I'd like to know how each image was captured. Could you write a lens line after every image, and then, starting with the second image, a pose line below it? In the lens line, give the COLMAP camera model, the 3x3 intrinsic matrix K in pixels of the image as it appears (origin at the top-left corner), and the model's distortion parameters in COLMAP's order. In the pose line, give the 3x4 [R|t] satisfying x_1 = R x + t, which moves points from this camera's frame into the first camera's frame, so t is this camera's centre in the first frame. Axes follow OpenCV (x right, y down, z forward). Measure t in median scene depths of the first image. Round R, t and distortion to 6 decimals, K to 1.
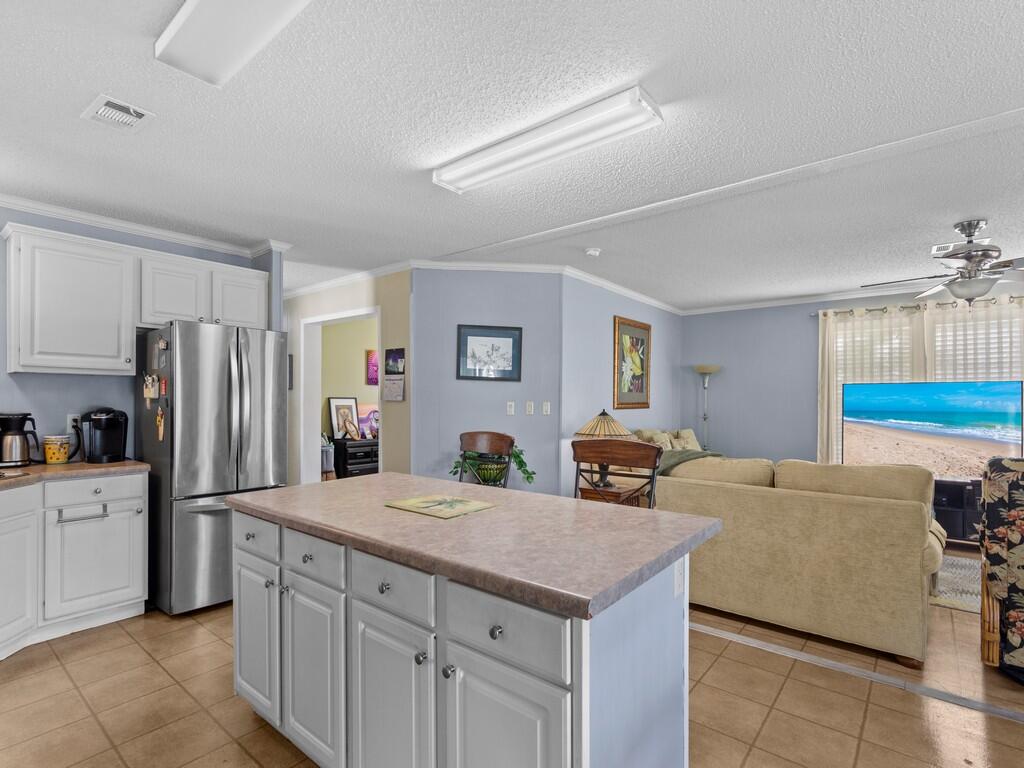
lens RADIAL K [[506.2, 0, 522.5], [0, 506.2, 406.2], [0, 0, 1]] dist [0.000944, 0.000906]
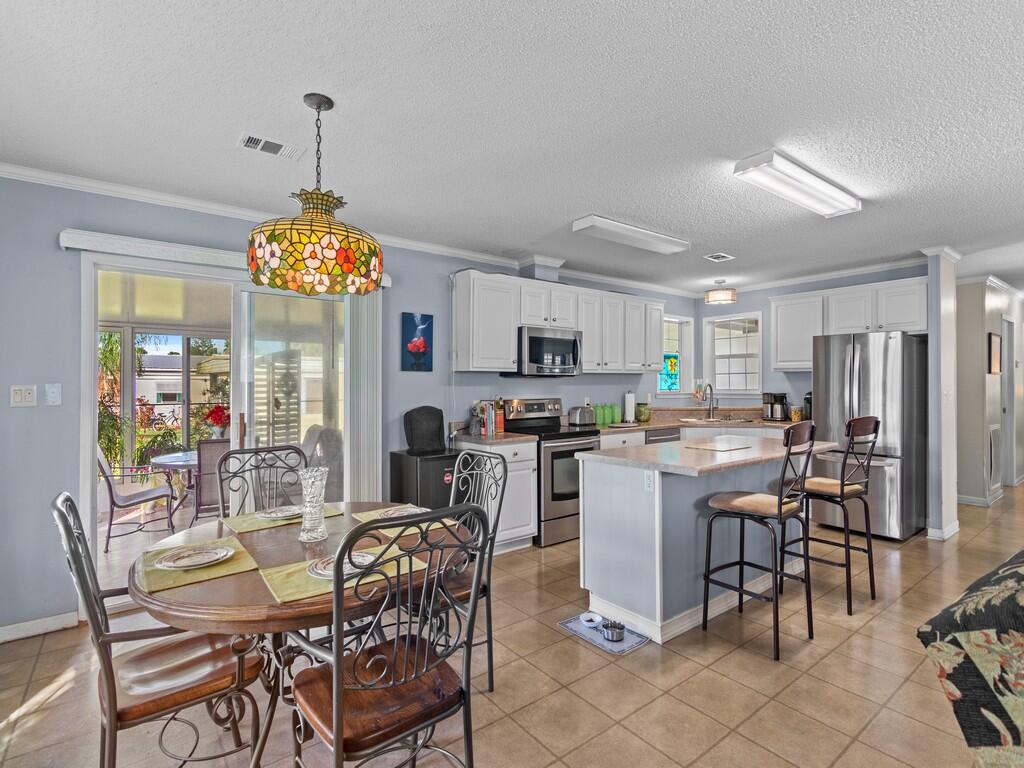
lens RADIAL K [[500.1, 0, 511.9], [0, 500.1, 381.6], [0, 0, 1]] dist [-0.002320, -0.000600]
pose [[-0.237709, -0.006241, -0.971316, 0.731788], [-0.010292, 0.999939, -0.003907, -0.008221], [0.971282, 0.009068, -0.237759, 0.306810]]
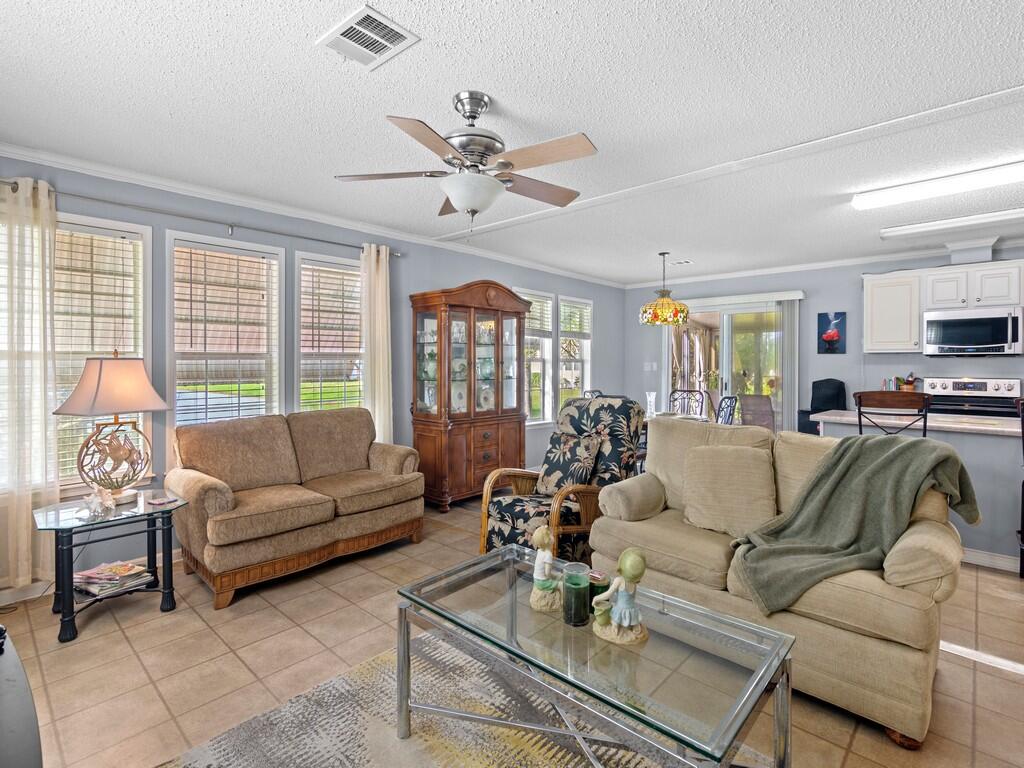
lens RADIAL K [[502.1, 0, 520.1], [0, 502.1, 358.8], [0, 0, 1]] dist [-0.002857, -0.000525]
pose [[-0.997979, -0.005916, 0.063275, 0.595501], [-0.005800, 0.999981, 0.002024, -0.014064], [-0.063286, 0.001653, -0.997994, 1.273898]]
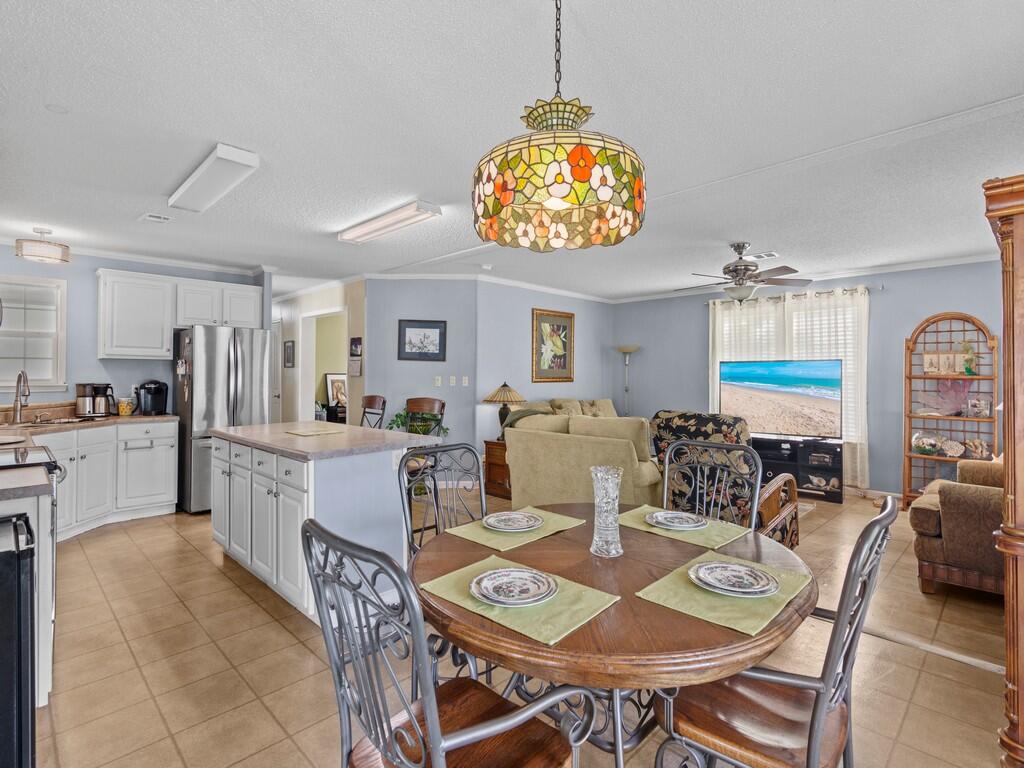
lens RADIAL K [[514.4, 0, 513.2], [0, 514.4, 373.9], [0, 0, 1]] dist [0.003873, -0.000635]
pose [[0.994084, -0.001970, -0.108592, 0.325365], [0.000225, 0.999871, -0.016083, 0.006200], [0.108610, 0.015963, 0.993956, -0.332270]]
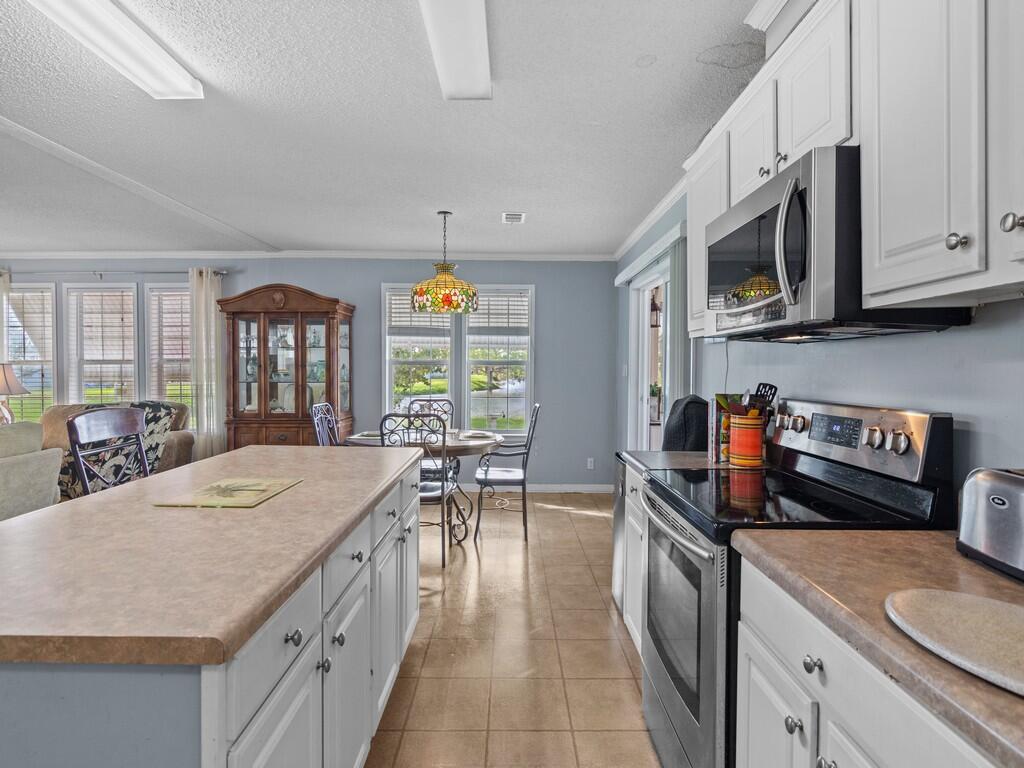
lens RADIAL K [[514.4, 0, 513.2], [0, 514.4, 373.9], [0, 0, 1]] dist [0.003873, -0.000635]
pose [[-0.632117, -0.012076, 0.774779, -0.470662], [0.005496, 0.999784, 0.020067, -0.004741], [-0.774854, 0.016943, -0.631913, 0.505027]]
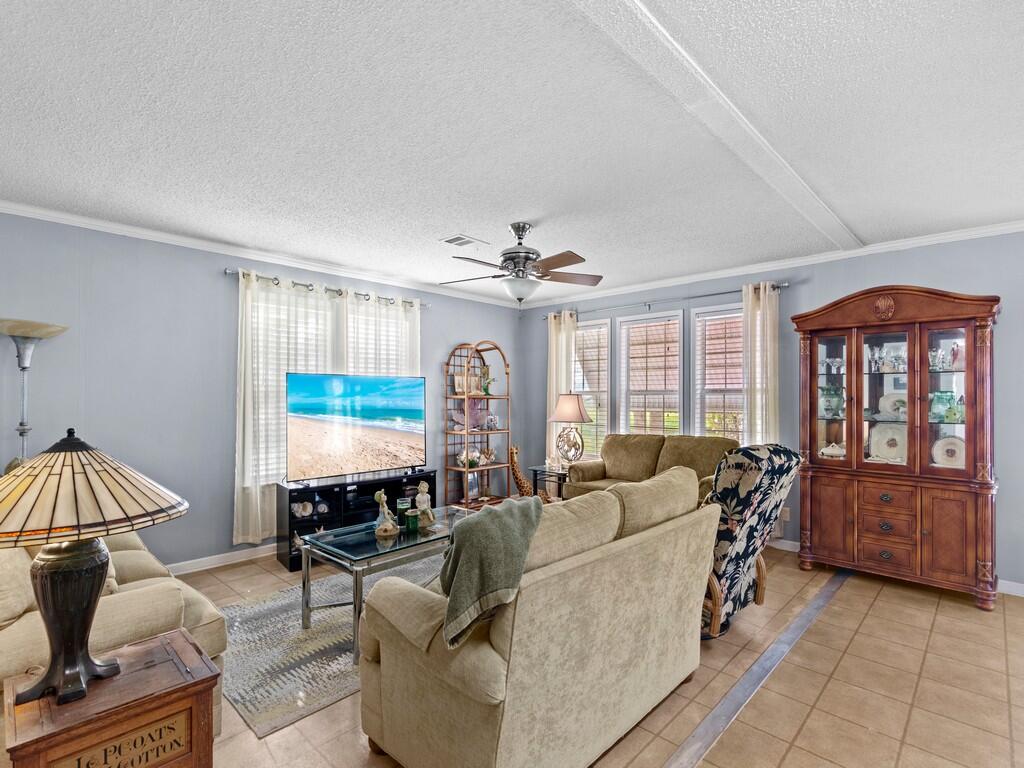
lens RADIAL K [[505.8, 0, 517.9], [0, 505.8, 392.1], [0, 0, 1]] dist [-0.002173, 0.000741]
pose [[0.078869, 0.001891, 0.996883, -0.117771], [0.004421, 0.999988, -0.002246, -0.014125], [-0.996875, 0.004585, 0.078859, 0.705690]]
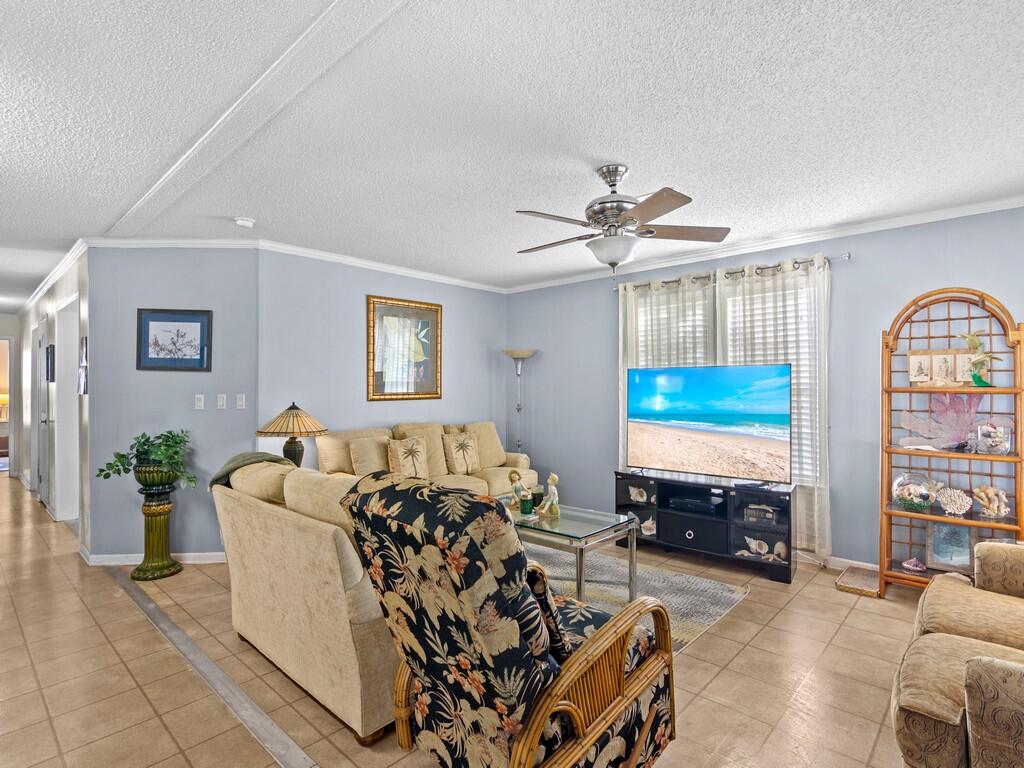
lens RADIAL K [[527.2, 0, 516.3], [0, 527.2, 388.2], [0, 0, 1]] dist [-0.003671, -0.000791]
pose [[0.997877, -0.009816, -0.064391, 0.595259], [0.009159, 0.999903, -0.010486, -0.005220], [0.064487, 0.009874, 0.997870, 0.119939]]
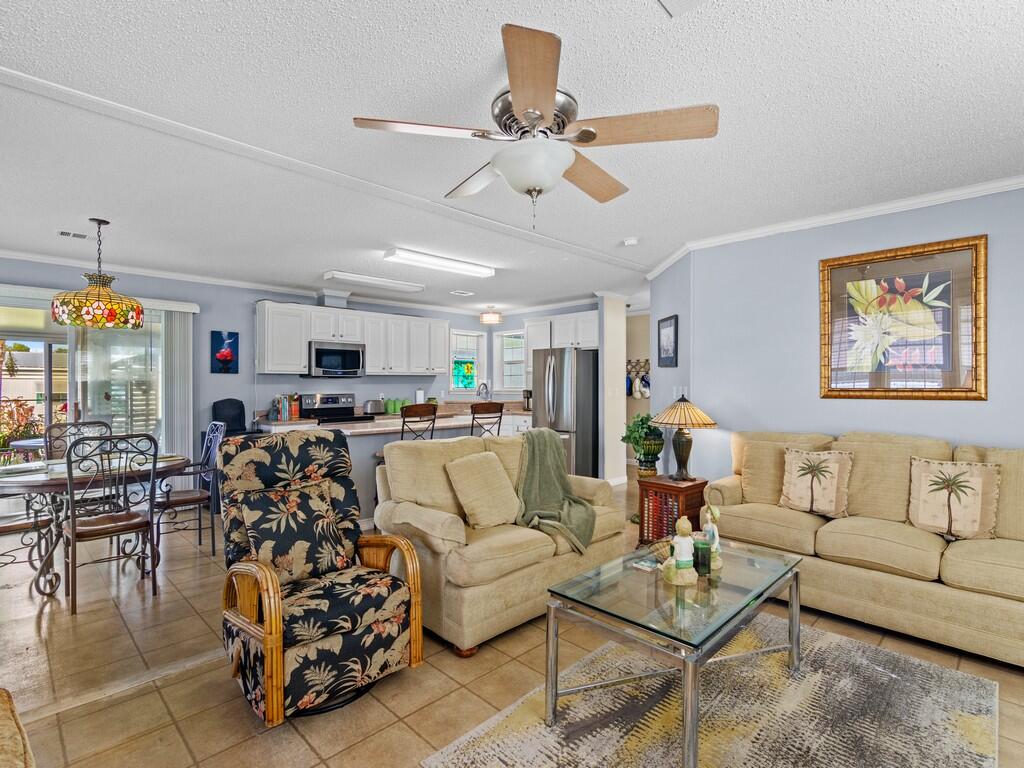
lens RADIAL K [[505.8, 0, 512.0], [0, 505.8, 384.0], [0, 0, 1]] dist [0.000610, -0.000004]
pose [[-0.112311, -0.002848, -0.993669, 1.078060], [-0.011242, 0.999936, -0.001595, -0.008290], [0.993609, 0.010992, -0.112336, 0.794679]]
